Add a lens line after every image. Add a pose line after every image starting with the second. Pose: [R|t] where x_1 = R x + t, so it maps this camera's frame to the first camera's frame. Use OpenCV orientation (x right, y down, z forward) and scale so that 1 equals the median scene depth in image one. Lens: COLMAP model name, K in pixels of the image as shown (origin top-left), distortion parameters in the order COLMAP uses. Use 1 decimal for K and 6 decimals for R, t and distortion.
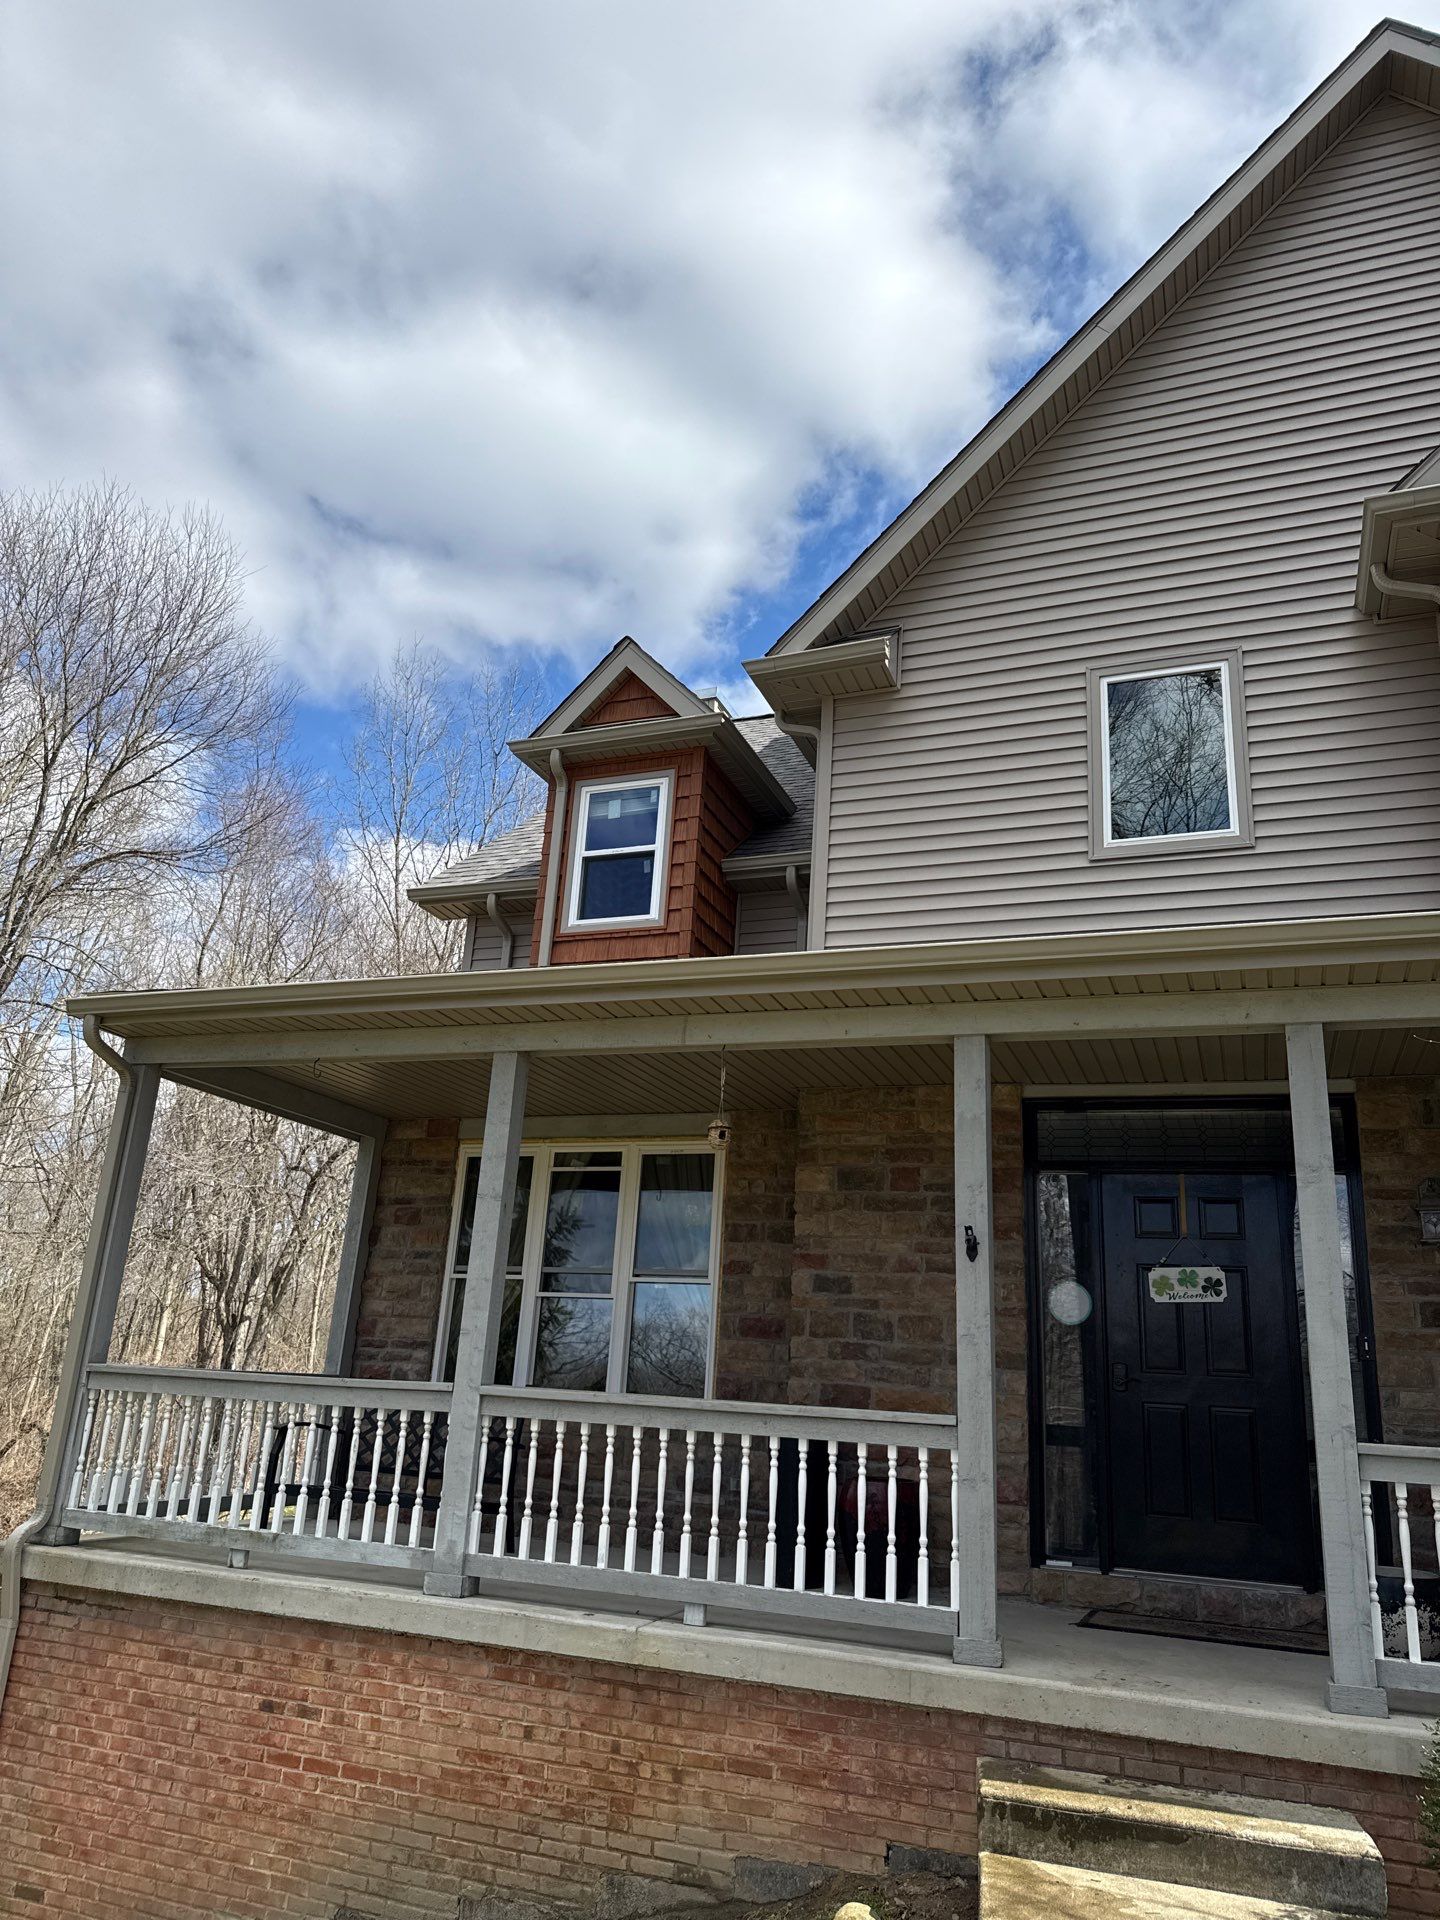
lens RADIAL K [[1273.9, 0, 715.8], [0, 1273.9, 965.5], [0, 0, 1]] dist [-0.001917, -0.004355]
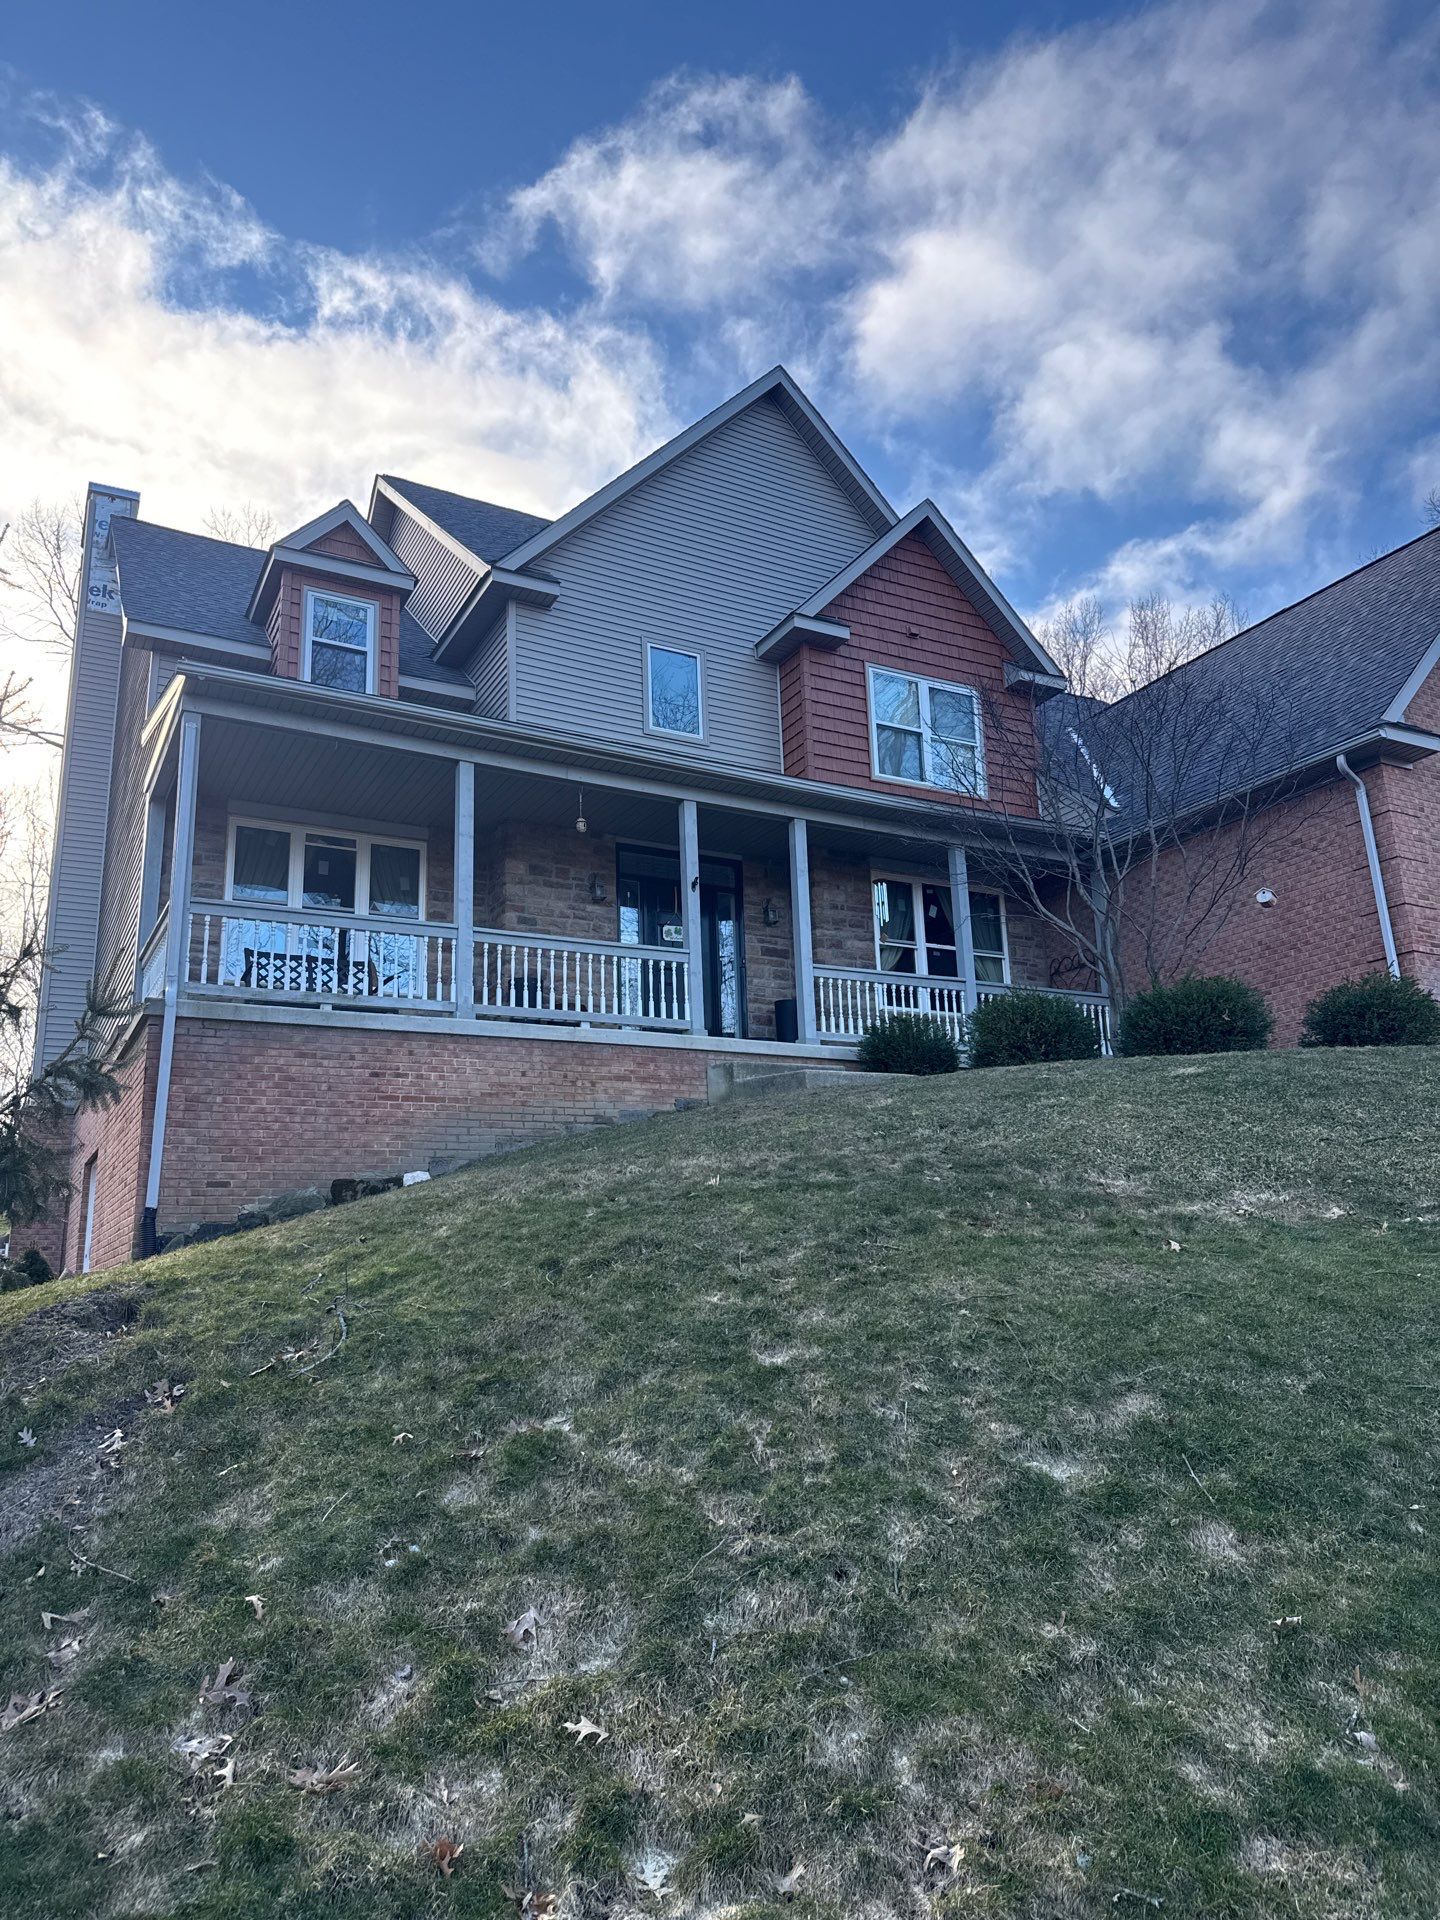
lens RADIAL K [[1273.9, 0, 724.7], [0, 1273.9, 961.5], [0, 0, 1]] dist [-0.001917, -0.004355]
pose [[0.644132, 0.113208, 0.756490, -1.467987], [-0.173284, 0.984872, 0.000162, 0.332031], [-0.745028, -0.131192, 0.654005, -0.591665]]
